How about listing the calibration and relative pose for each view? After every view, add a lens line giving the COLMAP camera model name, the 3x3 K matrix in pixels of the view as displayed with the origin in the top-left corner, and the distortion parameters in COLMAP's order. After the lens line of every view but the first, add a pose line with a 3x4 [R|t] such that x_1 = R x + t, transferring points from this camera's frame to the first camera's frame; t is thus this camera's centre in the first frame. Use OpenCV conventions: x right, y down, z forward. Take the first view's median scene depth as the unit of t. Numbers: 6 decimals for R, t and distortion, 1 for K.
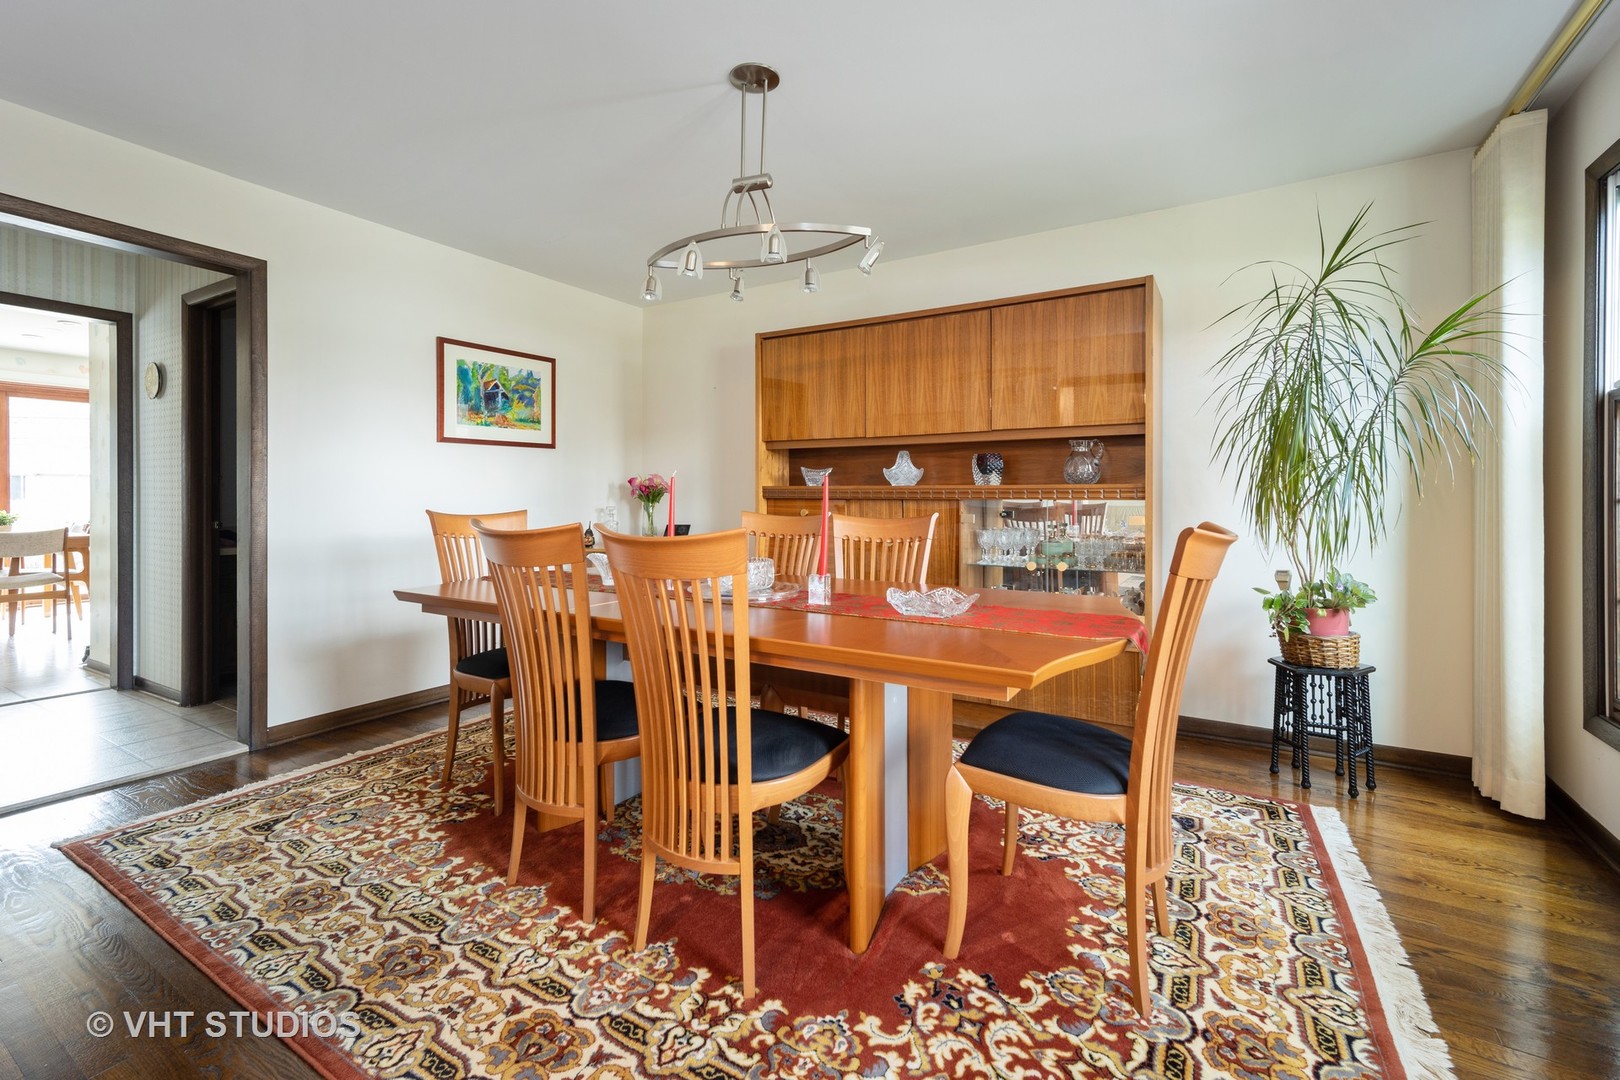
lens RADIAL K [[689.7, 0, 810.2], [0, 689.7, 483.2], [0, 0, 1]] dist [-0.013807, 0.004224]
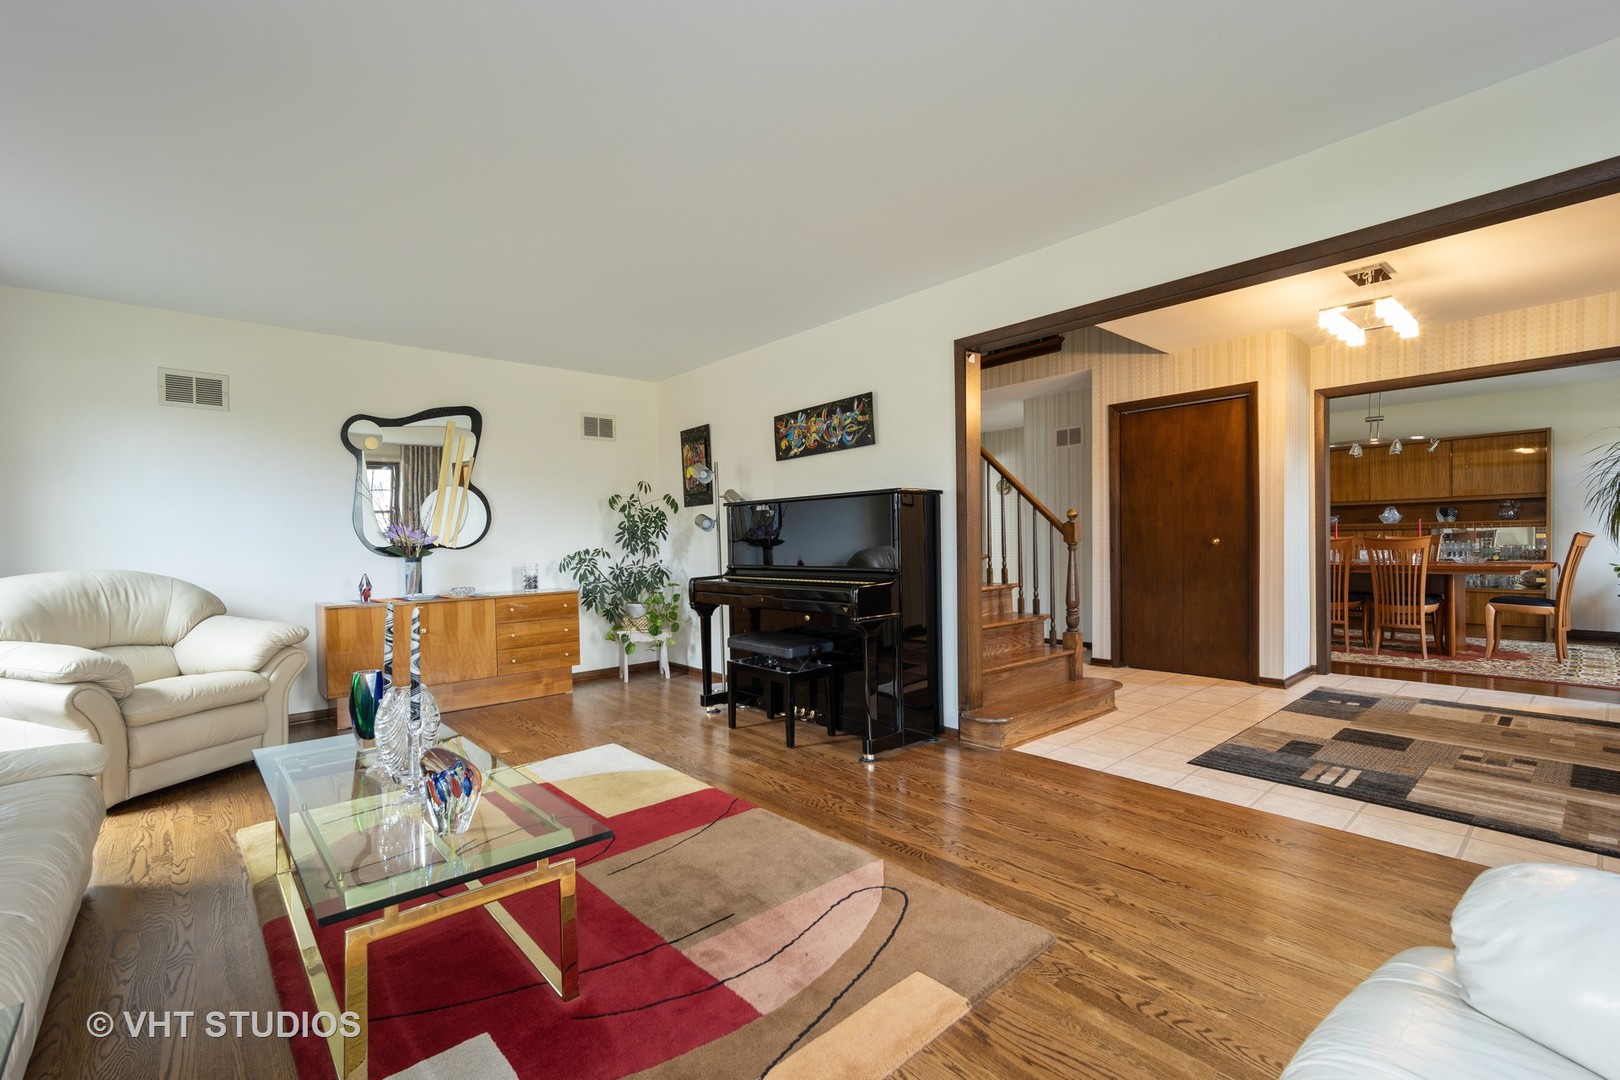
lens RADIAL K [[713.8, 0, 809.7], [0, 713.8, 522.4], [0, 0, 1]] dist [-0.015091, 0.005111]
pose [[0.952560, -0.016682, -0.303893, -0.973152], [0.015205, 0.999858, -0.007226, -0.010352], [0.303970, 0.002262, 0.952679, -1.692181]]
